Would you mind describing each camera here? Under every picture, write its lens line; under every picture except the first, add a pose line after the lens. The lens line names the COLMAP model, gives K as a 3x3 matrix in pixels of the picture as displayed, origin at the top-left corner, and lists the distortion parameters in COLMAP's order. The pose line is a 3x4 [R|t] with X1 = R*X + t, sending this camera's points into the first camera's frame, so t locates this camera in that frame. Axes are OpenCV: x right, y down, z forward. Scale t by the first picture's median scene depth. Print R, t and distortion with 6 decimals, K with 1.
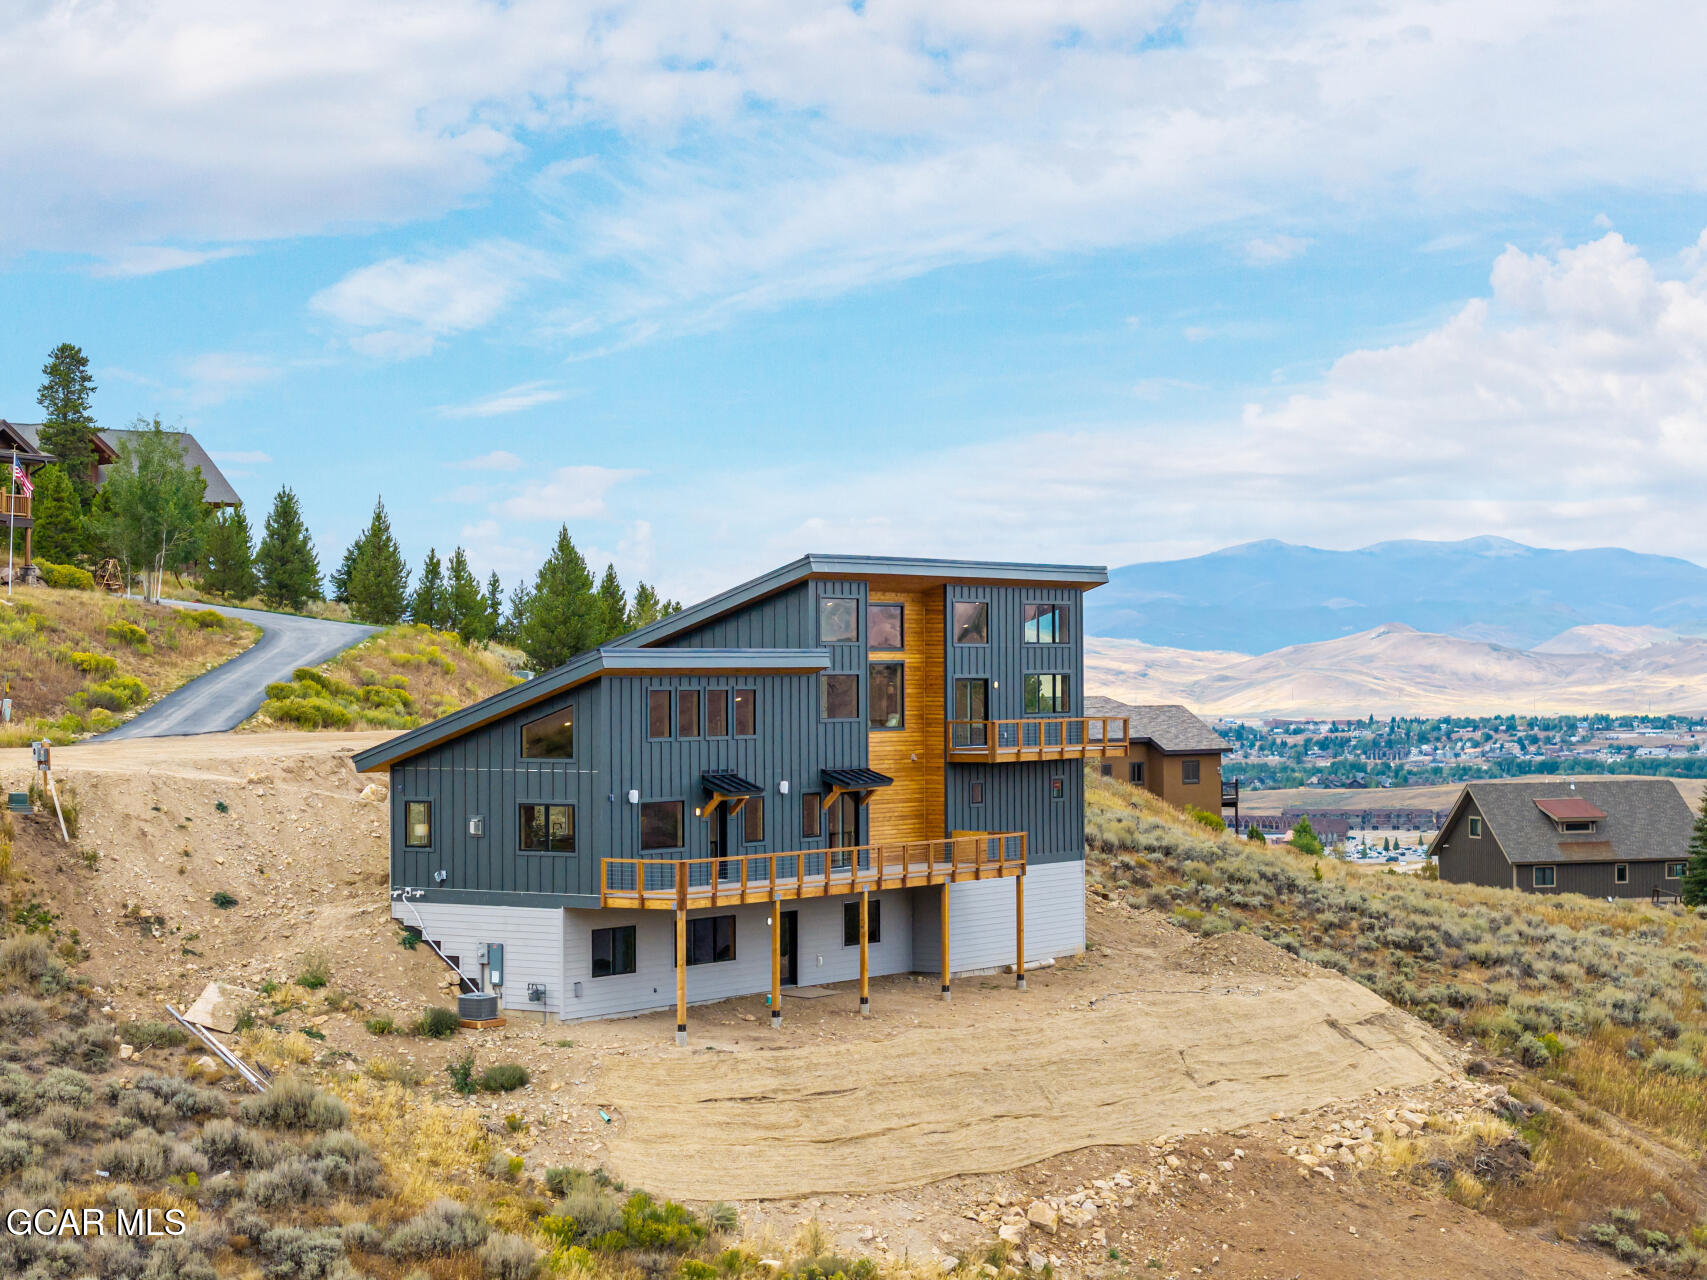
lens RADIAL K [[3548.7, 0, 853.5], [0, 3548.7, 640.0], [0, 0, 1]] dist [-0.044784, 0.189997]
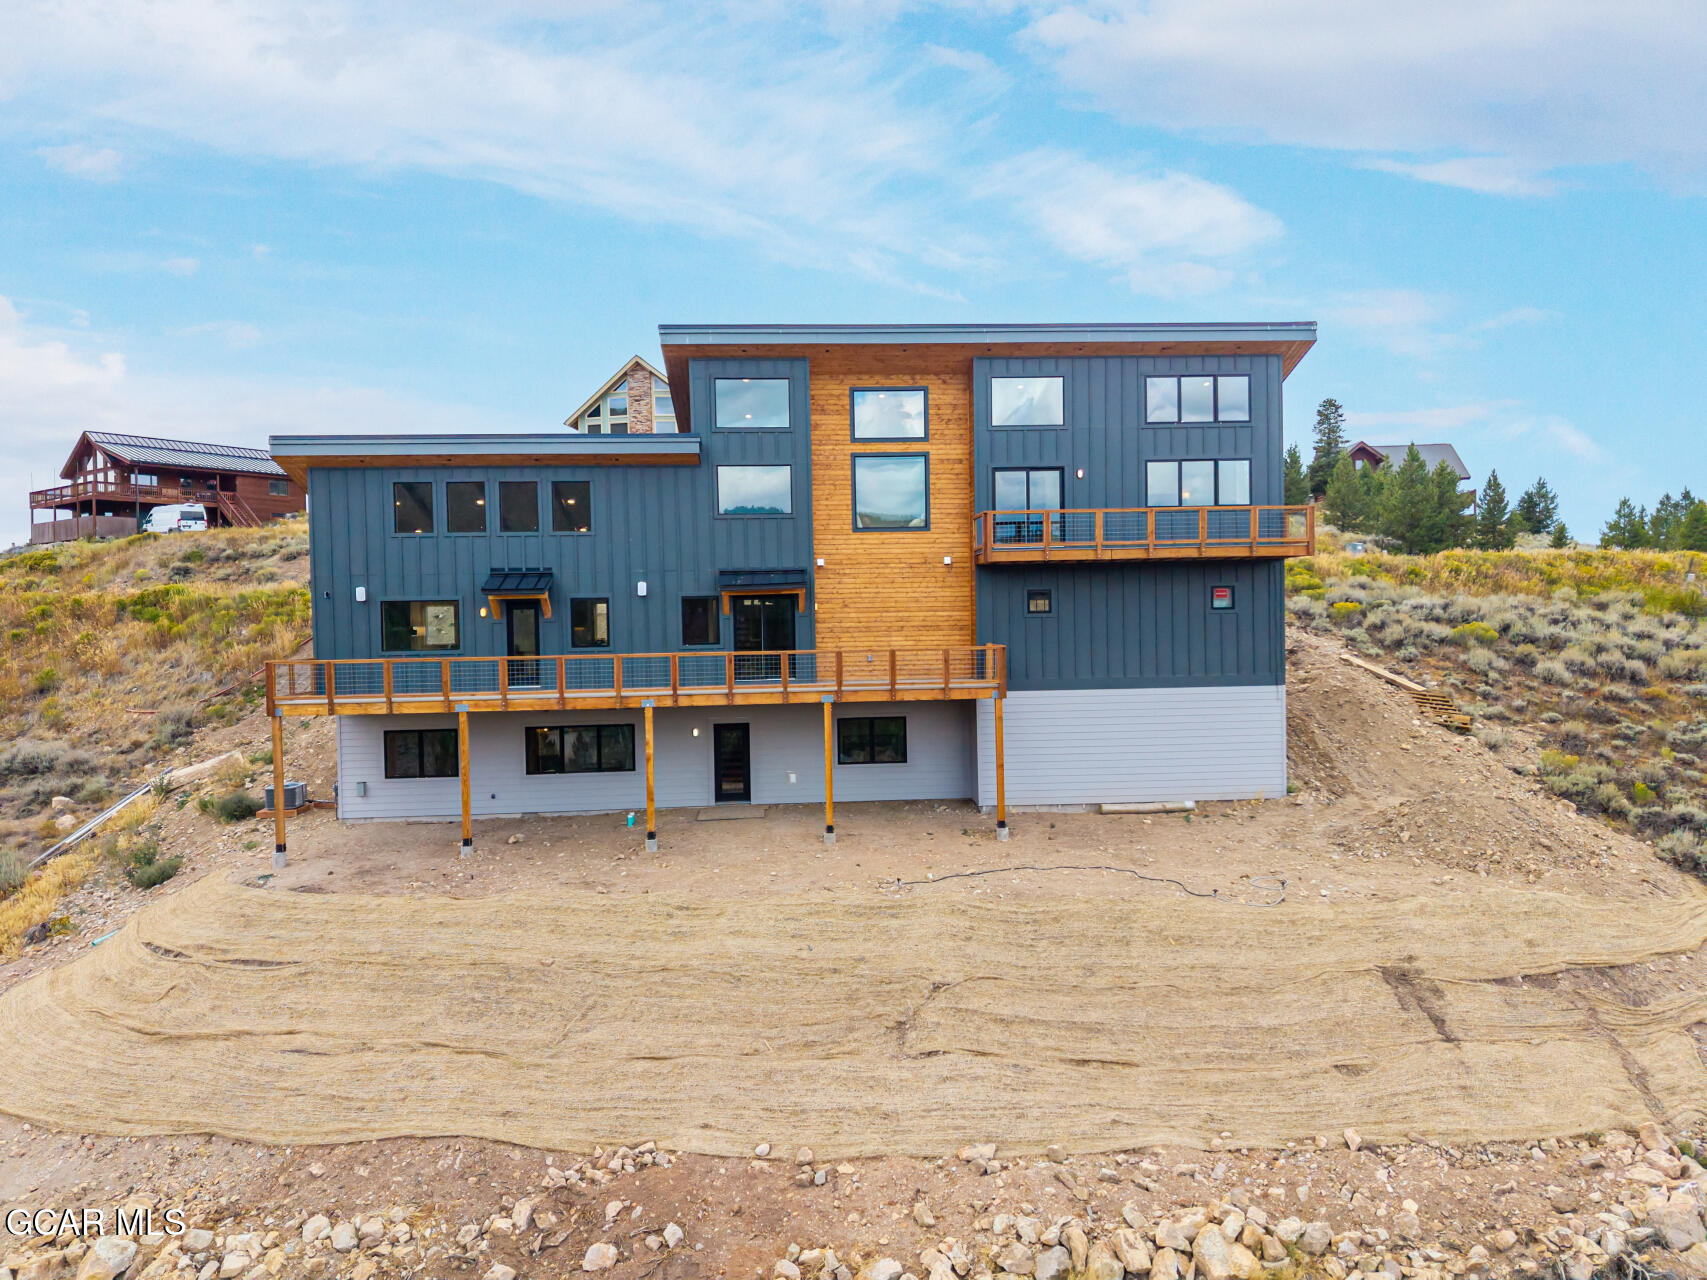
lens RADIAL K [[1129.6, 0, 853.5], [0, 1129.6, 640.0], [0, 0, 1]] dist [0.013969, -0.002015]
pose [[0.595659, 0.010660, -0.803166, 0.252055], [0.022694, 0.999289, 0.030095, 0.048216], [0.802917, -0.036154, 0.594994, 0.886616]]
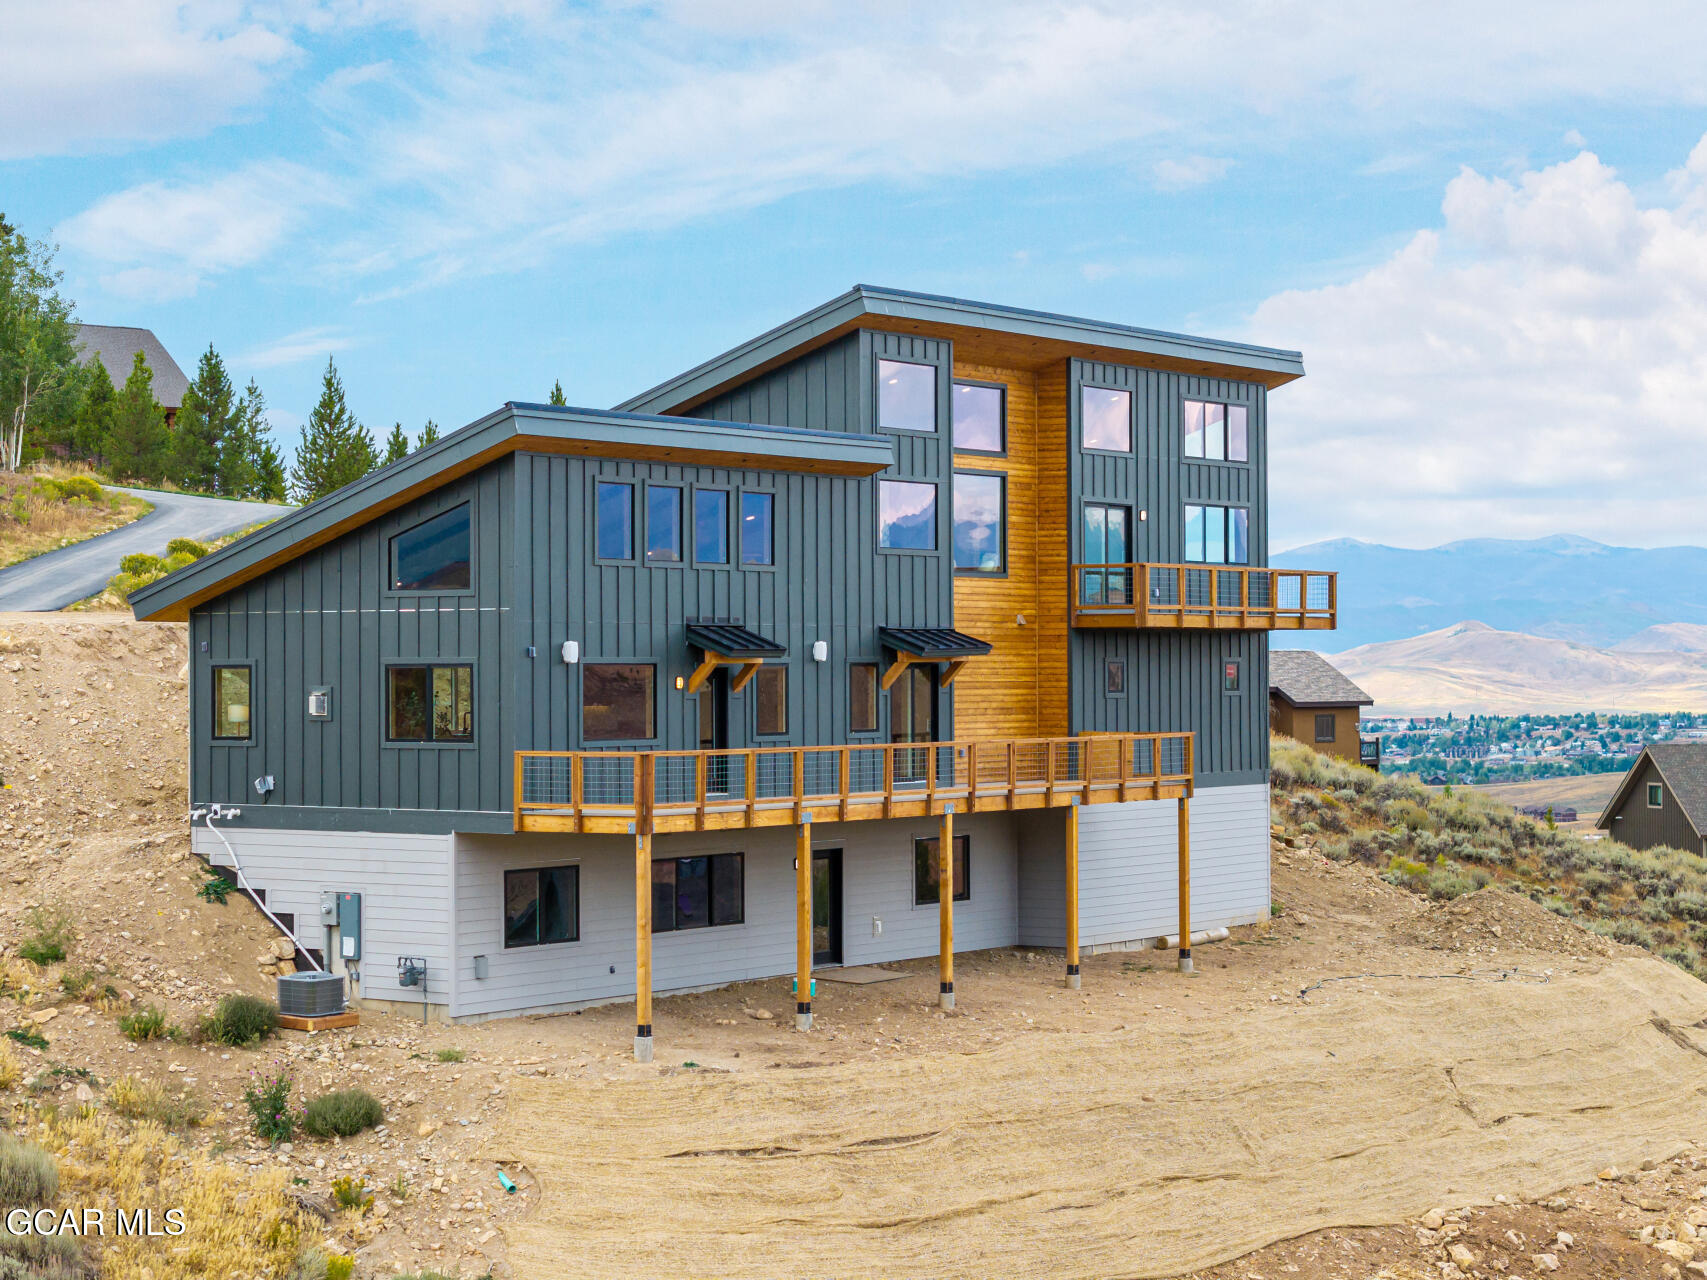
lens RADIAL K [[3548.7, 0, 853.5], [0, 3548.7, 640.0], [0, 0, 1]] dist [-0.044784, 0.189997]
pose [[0.999788, 0.000363, -0.020569, -0.000589], [-0.000361, 1.000000, 0.000127, 0.040278], [0.020569, -0.000119, 0.999788, 0.373698]]
